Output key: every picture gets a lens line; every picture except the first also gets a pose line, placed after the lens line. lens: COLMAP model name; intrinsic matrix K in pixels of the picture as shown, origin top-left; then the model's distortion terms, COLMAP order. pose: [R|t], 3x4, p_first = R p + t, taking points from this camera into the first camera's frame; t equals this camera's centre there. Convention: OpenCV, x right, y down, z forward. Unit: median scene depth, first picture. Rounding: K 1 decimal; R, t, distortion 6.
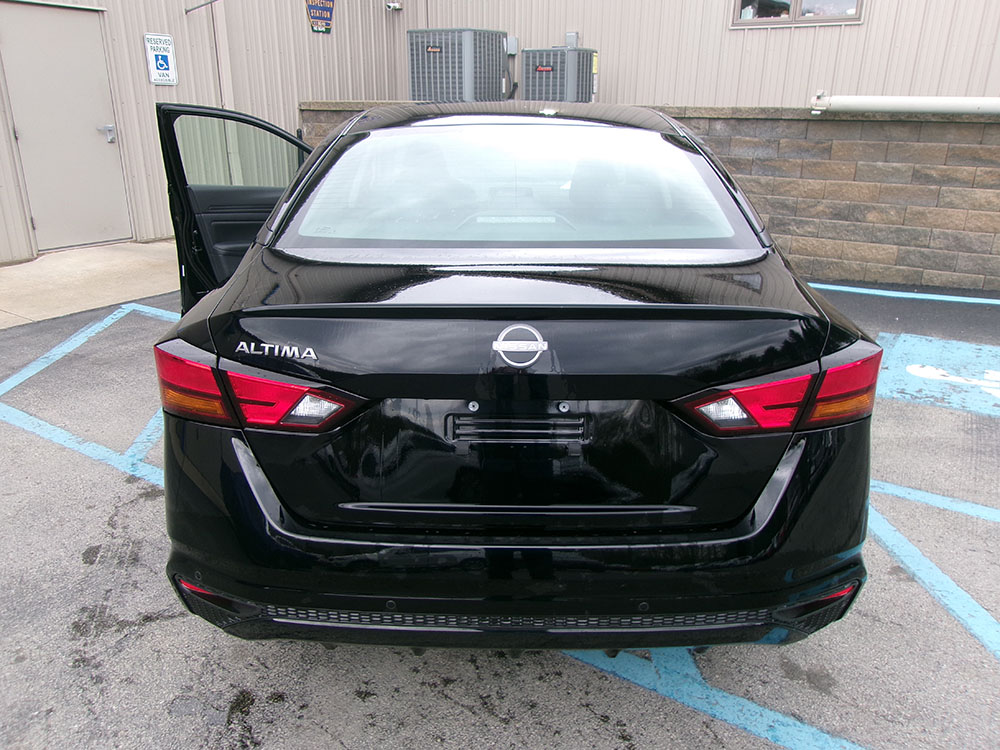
lens RADIAL K [[778.5, 0, 500.0], [0, 778.5, 375.0], [0, 0, 1]] dist [-0.003412, -0.001316]
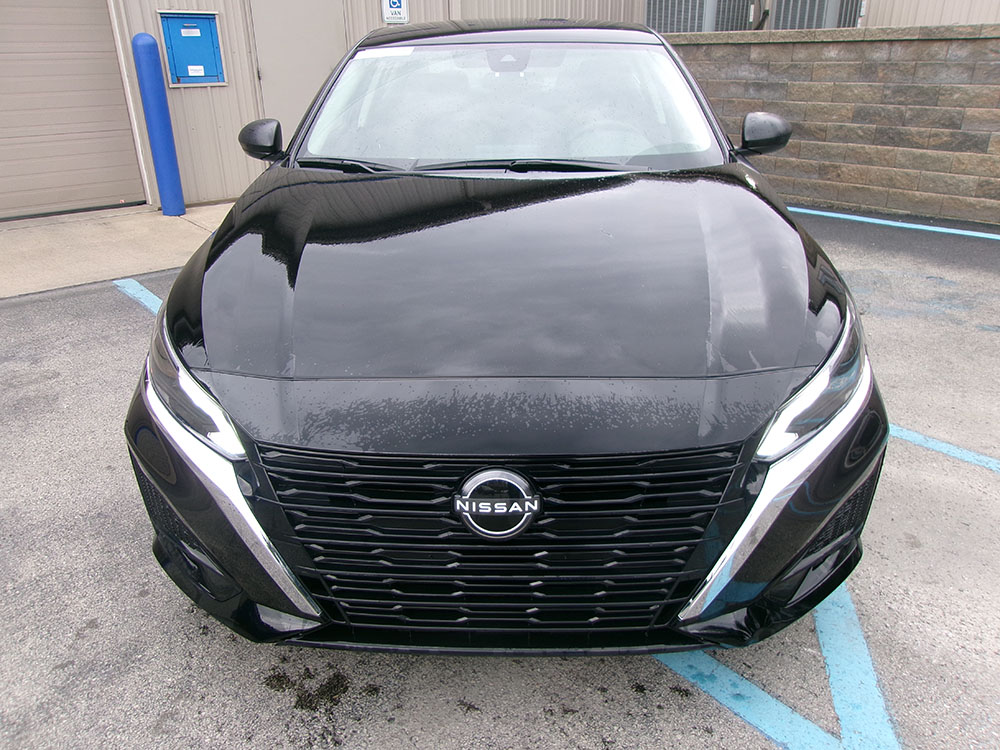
lens RADIAL K [[774.2, 0, 494.4], [0, 774.2, 377.0], [0, 0, 1]] dist [-0.017339, 0.046257]
pose [[0.955024, 0.092727, -0.281659, 0.014234], [-0.074142, 0.994350, 0.075961, -0.003215], [0.287111, -0.051661, 0.956503, 0.054594]]
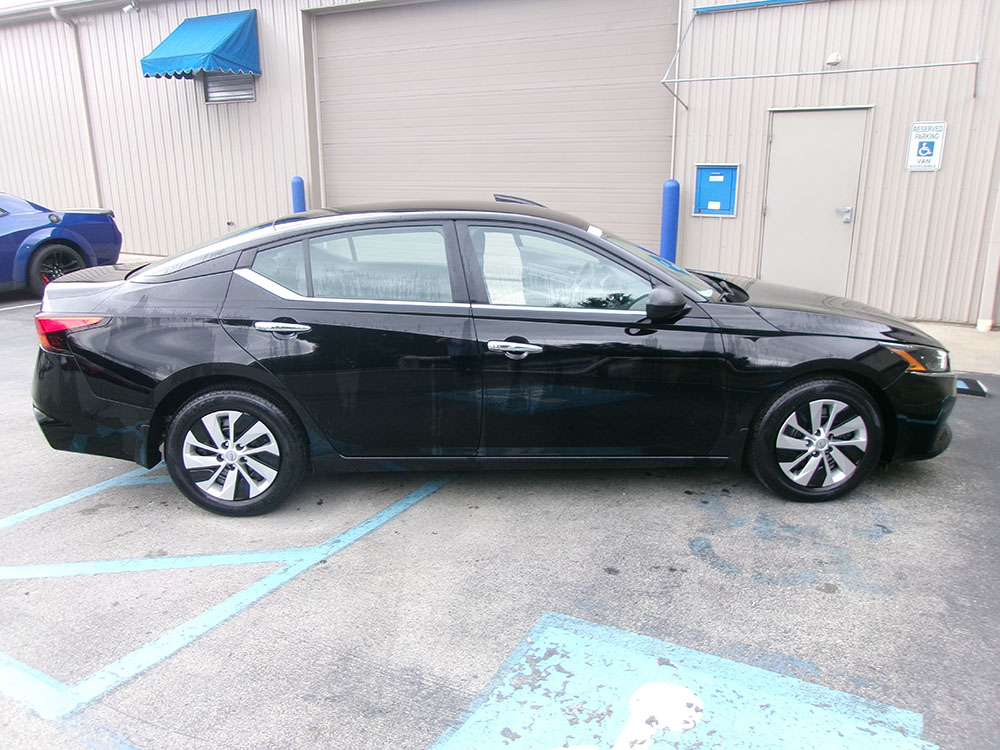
lens RADIAL K [[774.2, 0, 494.4], [0, 774.2, 377.0], [0, 0, 1]] dist [-0.017339, 0.046257]
pose [[0.036359, 0.255552, -0.966111, 0.584055], [-0.325828, 0.916954, 0.230287, -0.174808], [0.944730, 0.306413, 0.116606, 0.431760]]
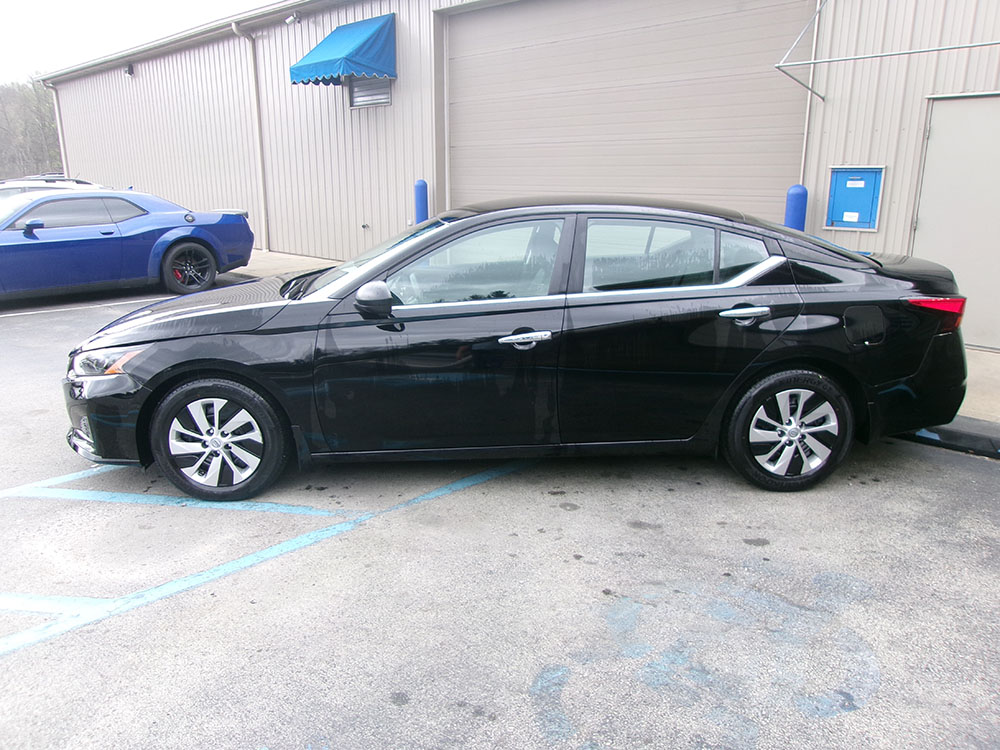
lens RADIAL K [[774.2, 0, 494.4], [0, 774.2, 377.0], [0, 0, 1]] dist [-0.017339, 0.046257]
pose [[-0.240866, 0.236677, -0.941258, 0.458751], [-0.323225, 0.894890, 0.307731, -0.224860], [0.915155, 0.378360, -0.139049, 0.602122]]
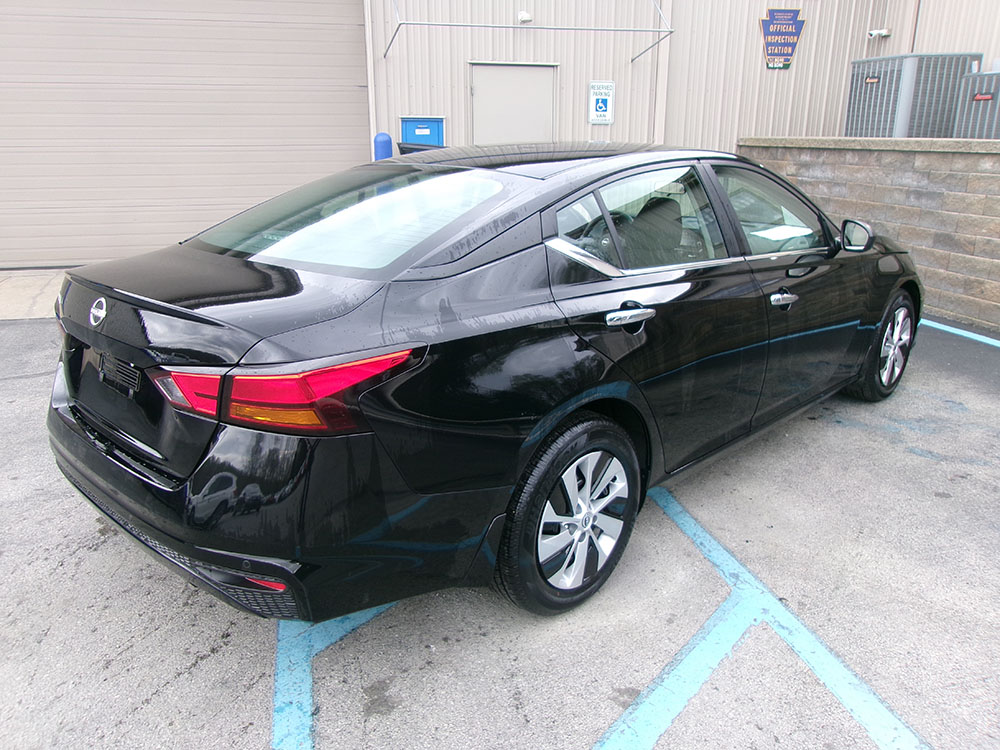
lens RADIAL K [[774.2, 0, 494.4], [0, 774.2, 377.0], [0, 0, 1]] dist [-0.017339, 0.046257]
pose [[0.713533, 0.204137, -0.670222, 0.303806], [-0.225940, 0.972549, 0.055680, -0.033340], [0.663190, 0.111700, 0.740069, 0.079586]]
